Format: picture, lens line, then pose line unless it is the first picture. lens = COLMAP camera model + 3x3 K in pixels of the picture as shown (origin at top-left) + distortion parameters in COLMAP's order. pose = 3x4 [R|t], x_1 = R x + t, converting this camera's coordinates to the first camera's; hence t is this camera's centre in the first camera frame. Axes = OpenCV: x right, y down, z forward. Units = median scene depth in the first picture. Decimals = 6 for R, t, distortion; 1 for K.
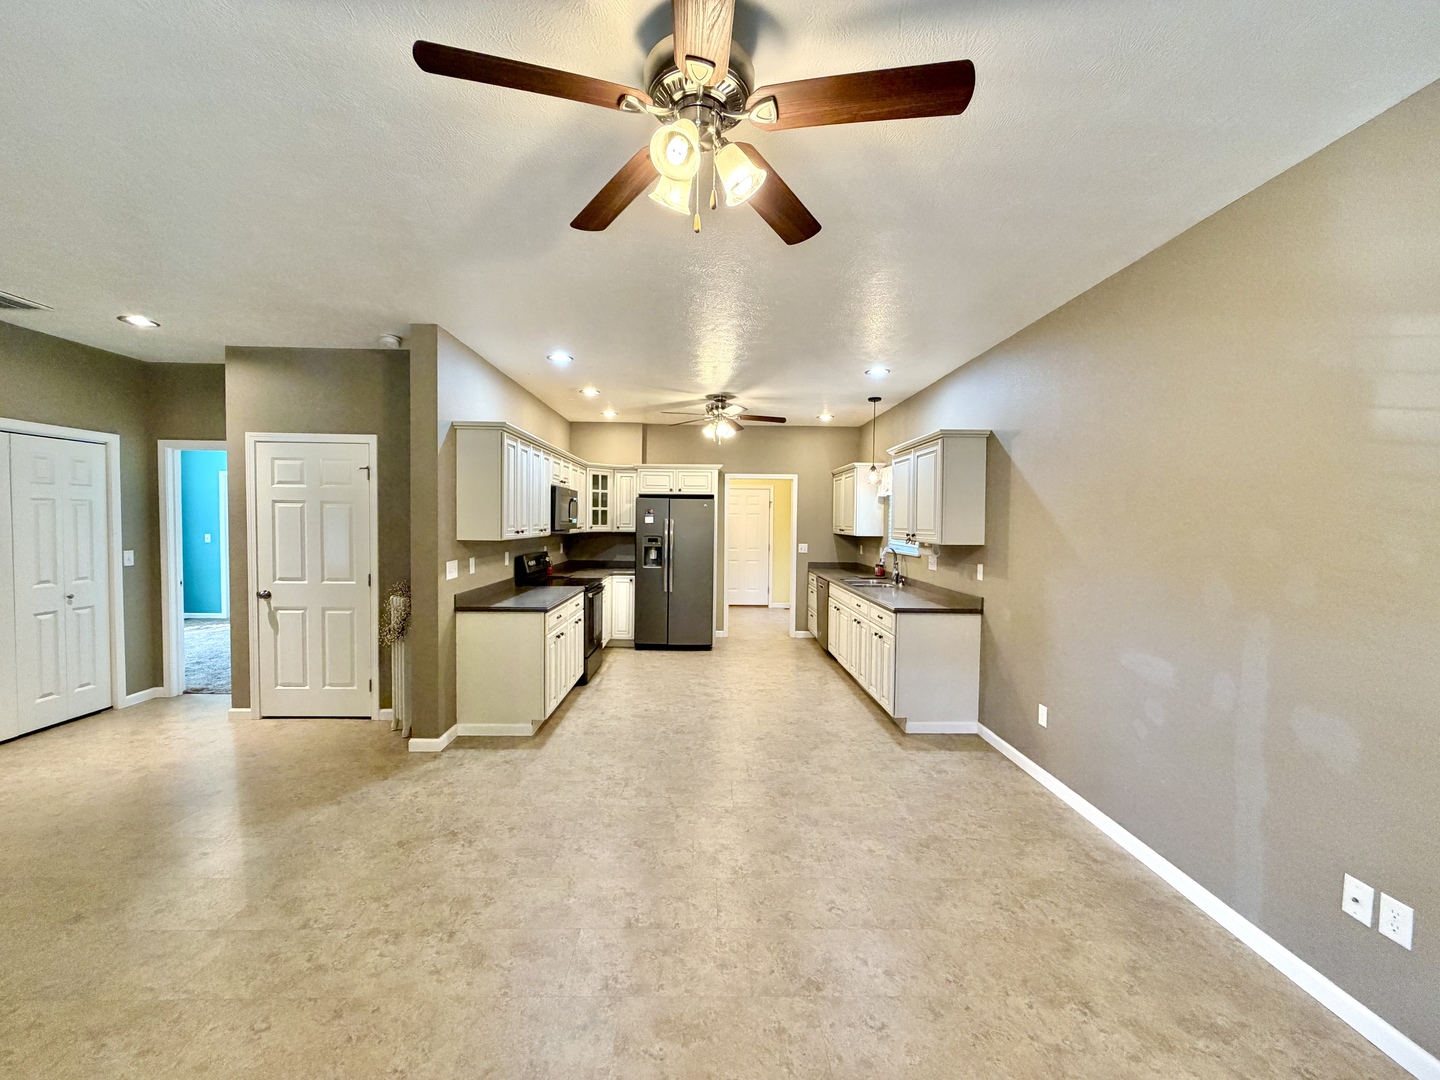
lens RADIAL K [[574.3, 0, 714.4], [0, 574.3, 540.9], [0, 0, 1]] dist [0.000293, 0.000073]
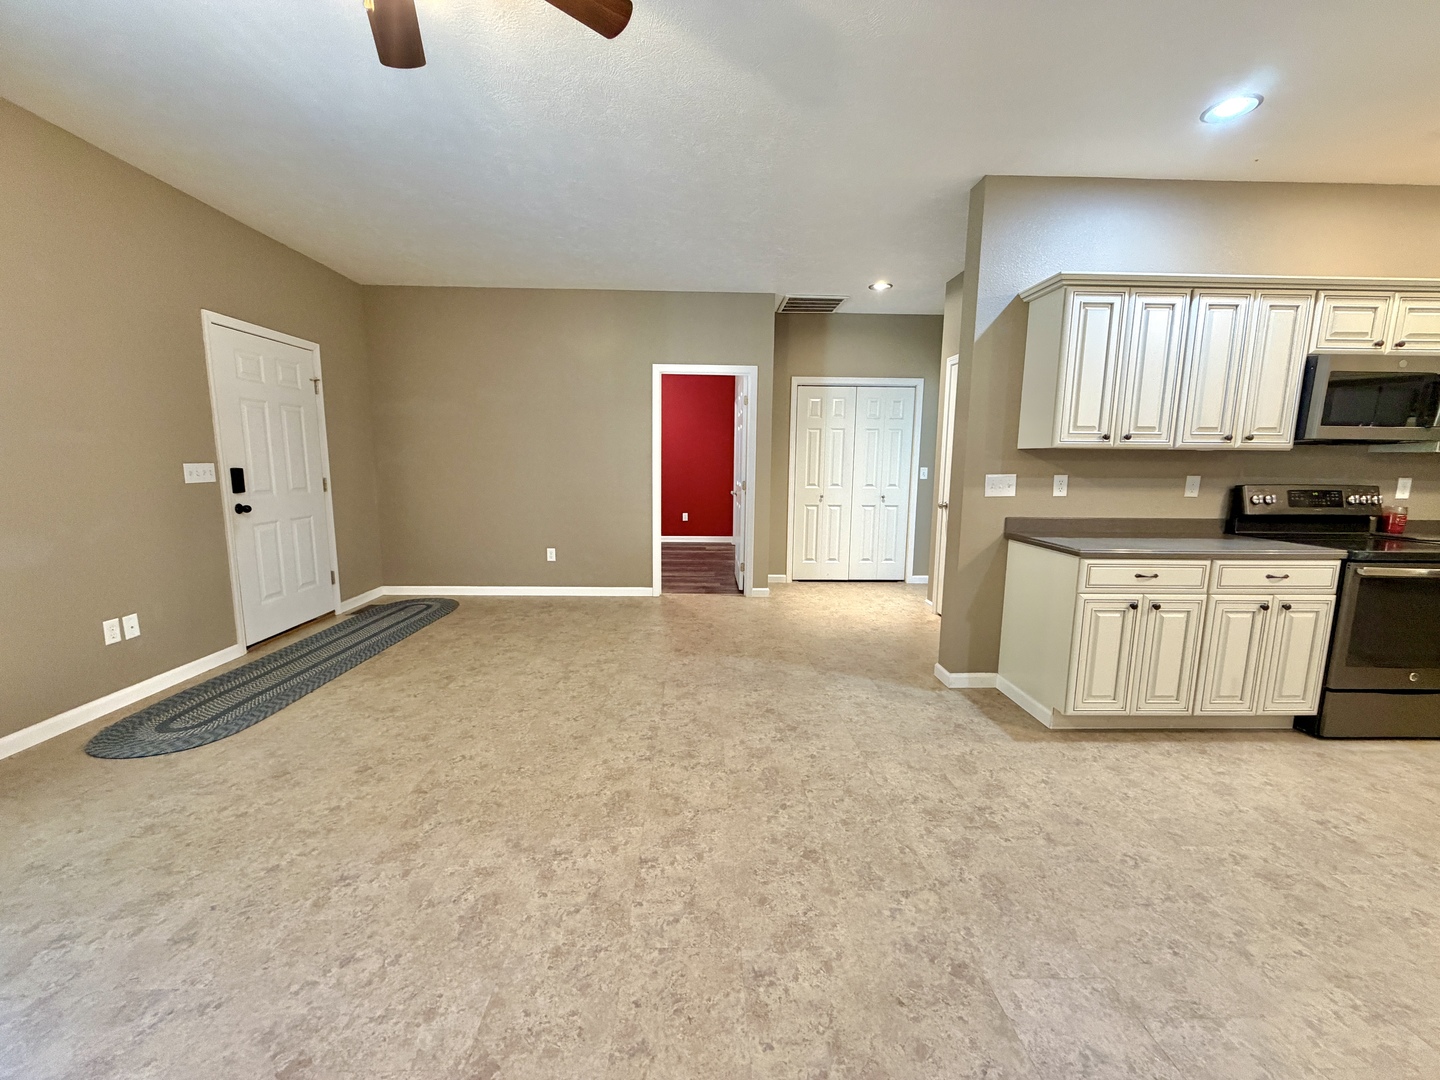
lens RADIAL K [[574.3, 0, 714.4], [0, 574.3, 540.7], [0, 0, 1]] dist [0.000293, 0.000073]
pose [[0.008450, 0.128206, -0.991712, 0.325443], [-0.045024, 0.990790, 0.127703, 0.038685], [0.998950, 0.043572, 0.014145, 0.539978]]
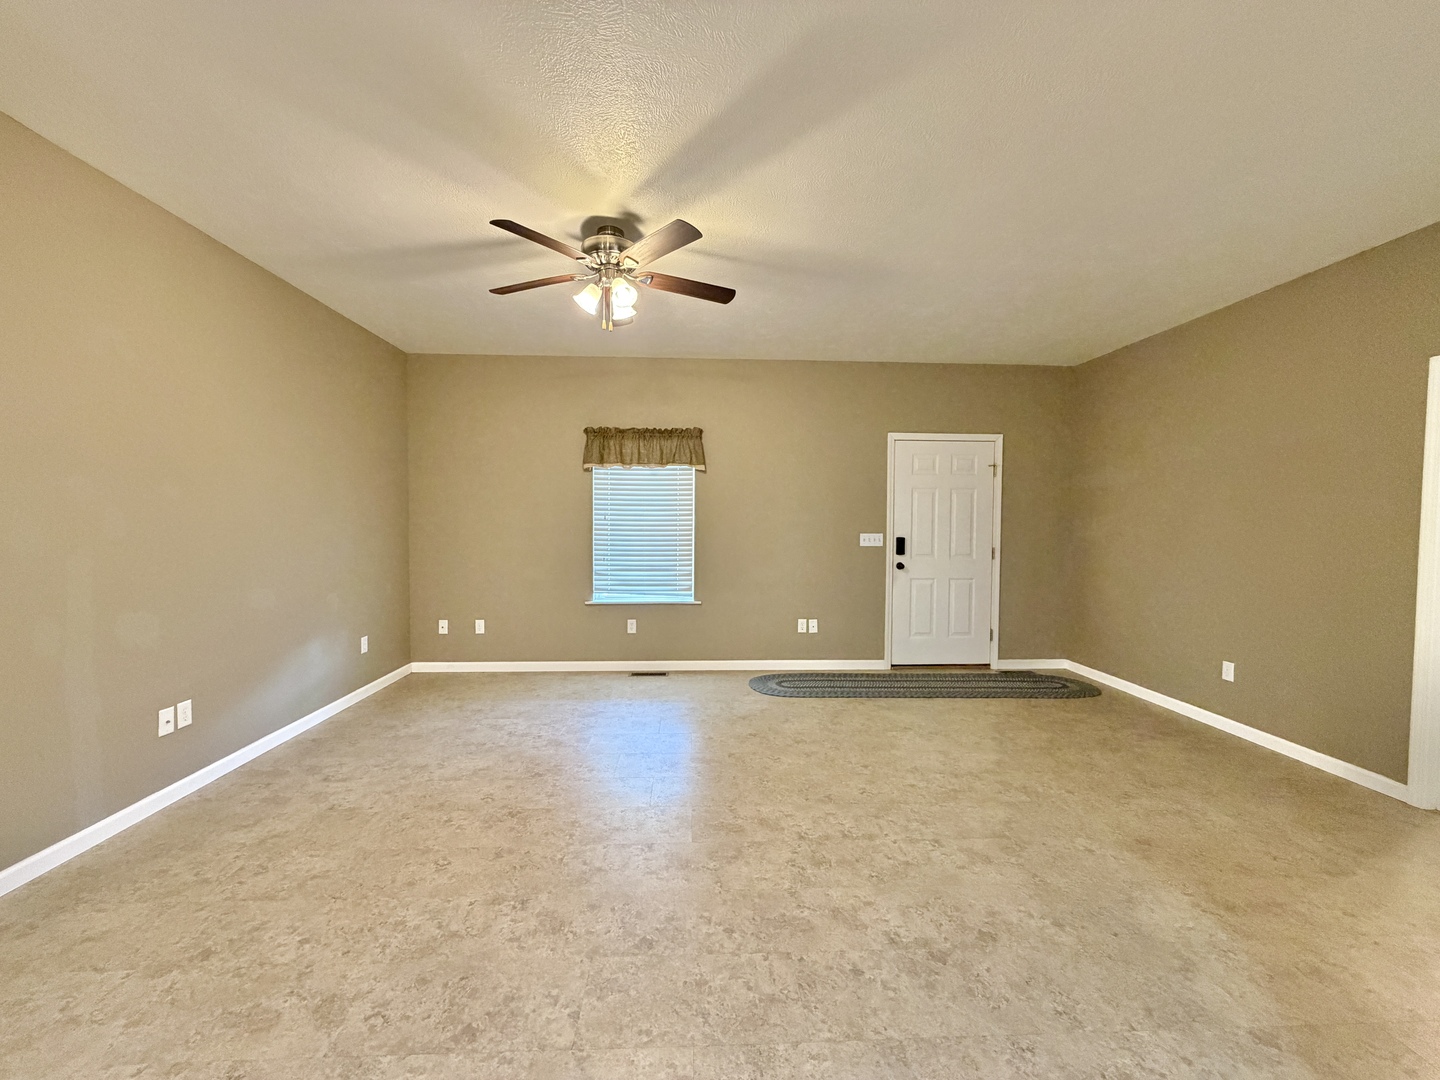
lens RADIAL K [[574.3, 0, 714.5], [0, 574.3, 540.1], [0, 0, 1]] dist [0.000293, 0.000073]
pose [[-0.999470, -0.018261, -0.026955, -0.116898], [-0.020051, 0.997502, 0.067731, 0.004642], [0.025651, 0.068236, -0.997339, 1.035981]]
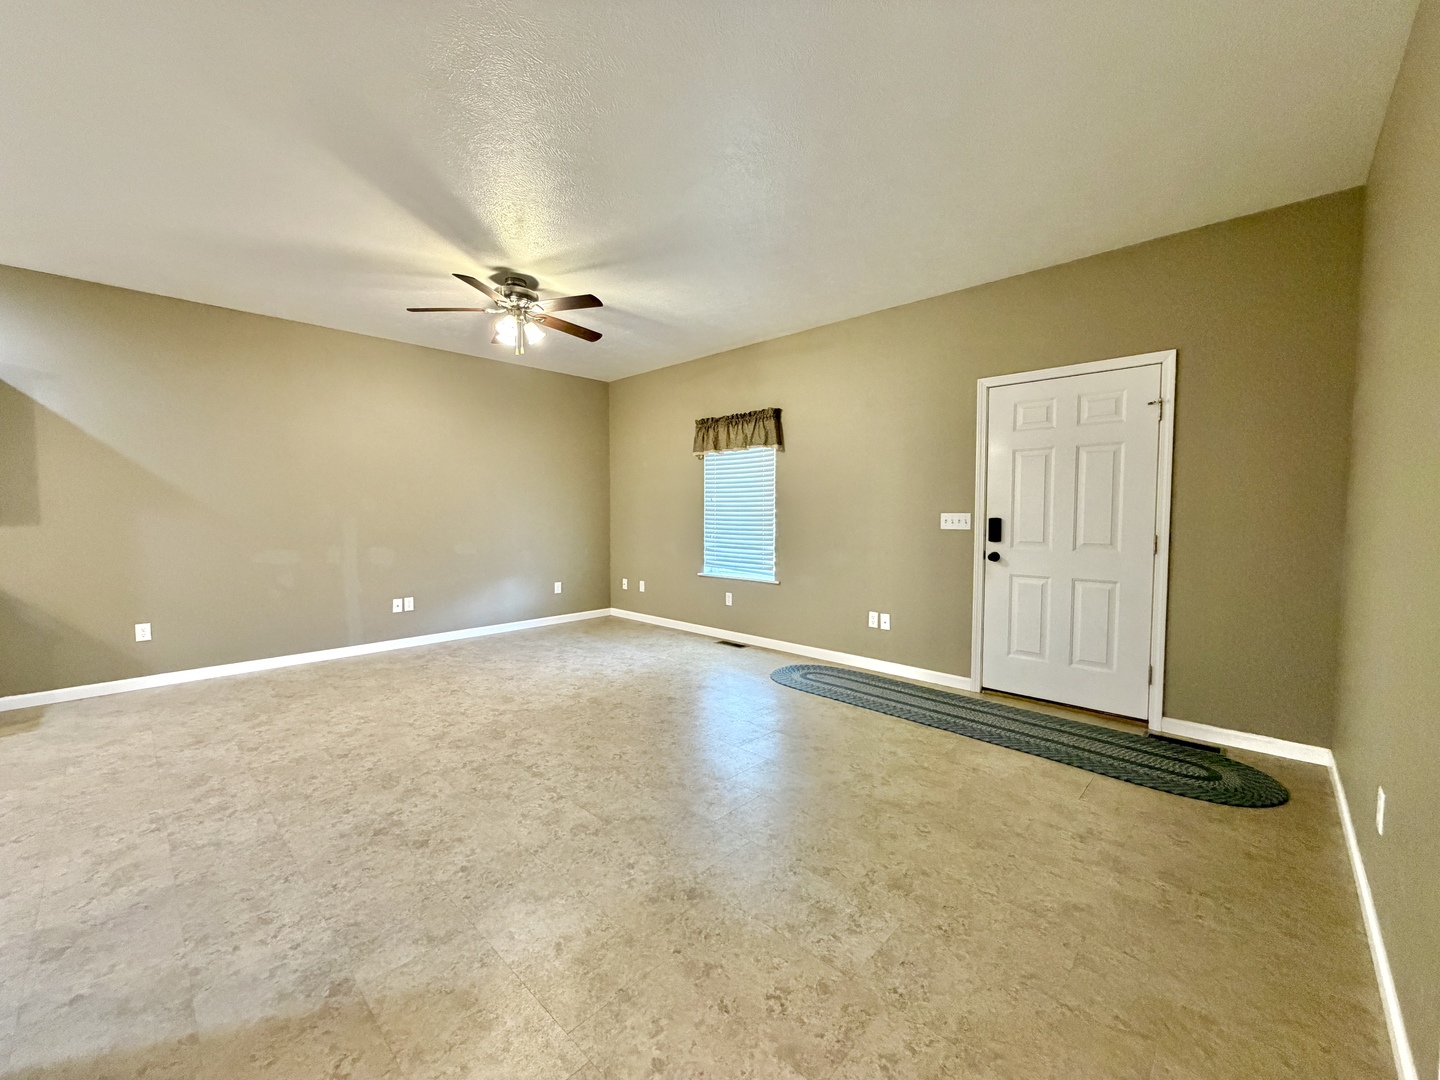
lens RADIAL K [[574.3, 0, 714.1], [0, 574.3, 539.8], [0, 0, 1]] dist [0.000293, 0.000073]
pose [[-0.706035, -0.049007, 0.706479, -0.867932], [0.015280, 0.996316, 0.084382, 0.024427], [-0.708012, 0.070372, -0.702685, 0.780967]]
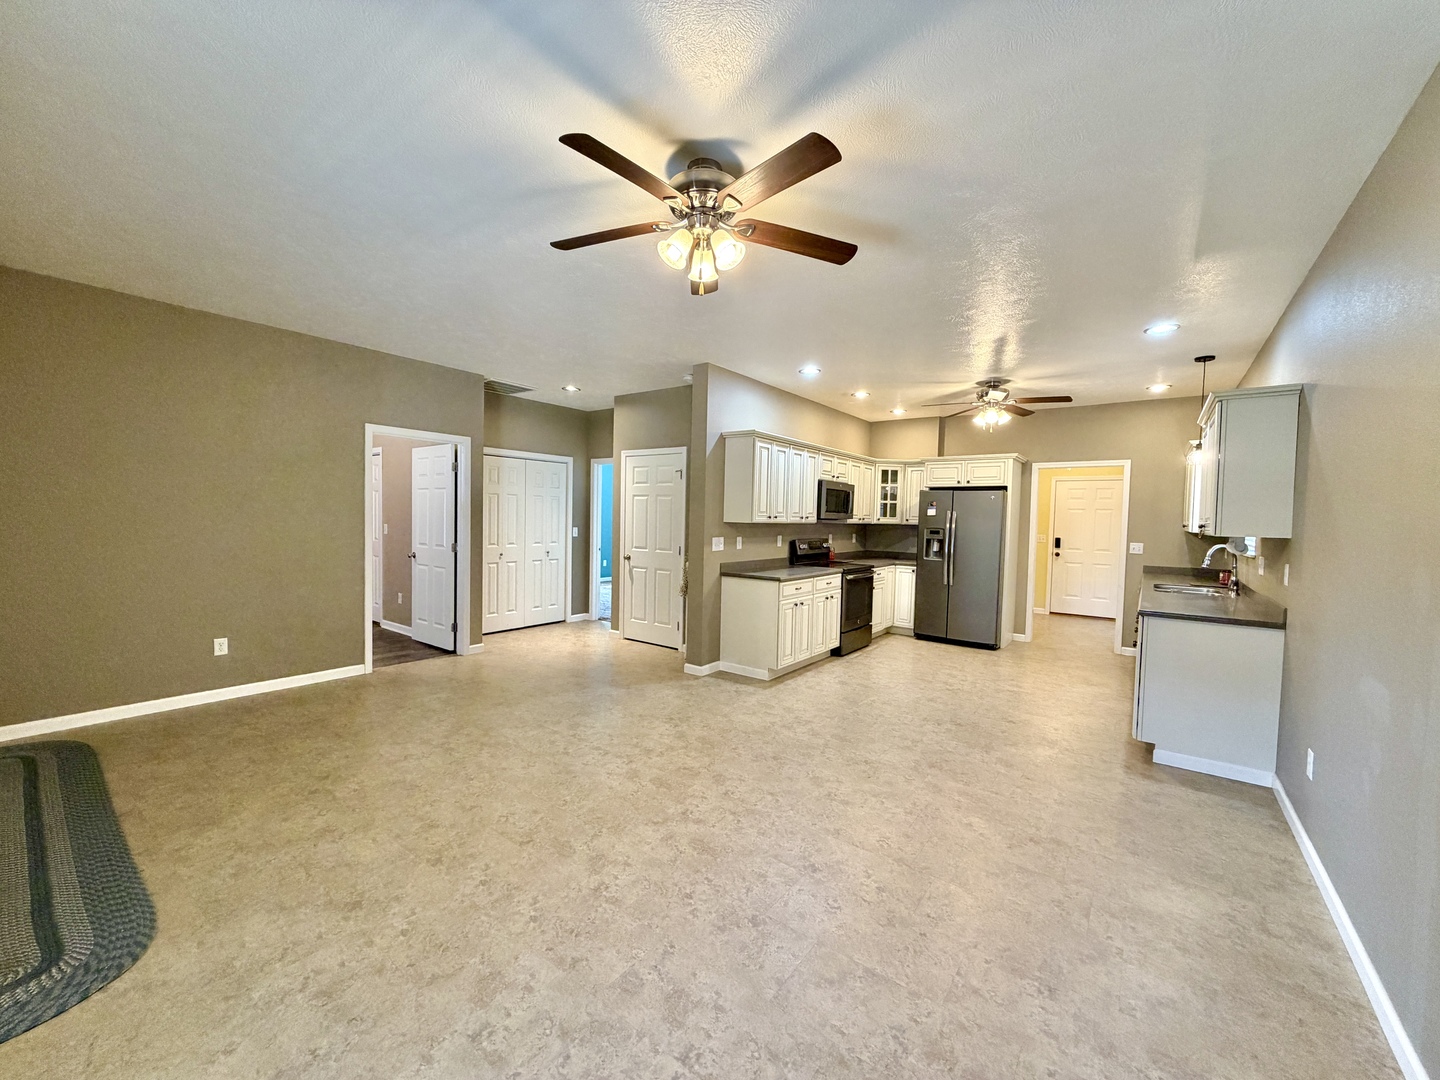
lens RADIAL K [[574.3, 0, 714.2], [0, 574.3, 539.6], [0, 0, 1]] dist [0.000293, 0.000073]
pose [[0.785838, 0.031221, -0.617643, 0.329445], [-0.035138, 0.999366, 0.005810, 0.029885], [0.617433, 0.017137, 0.786437, -0.050001]]
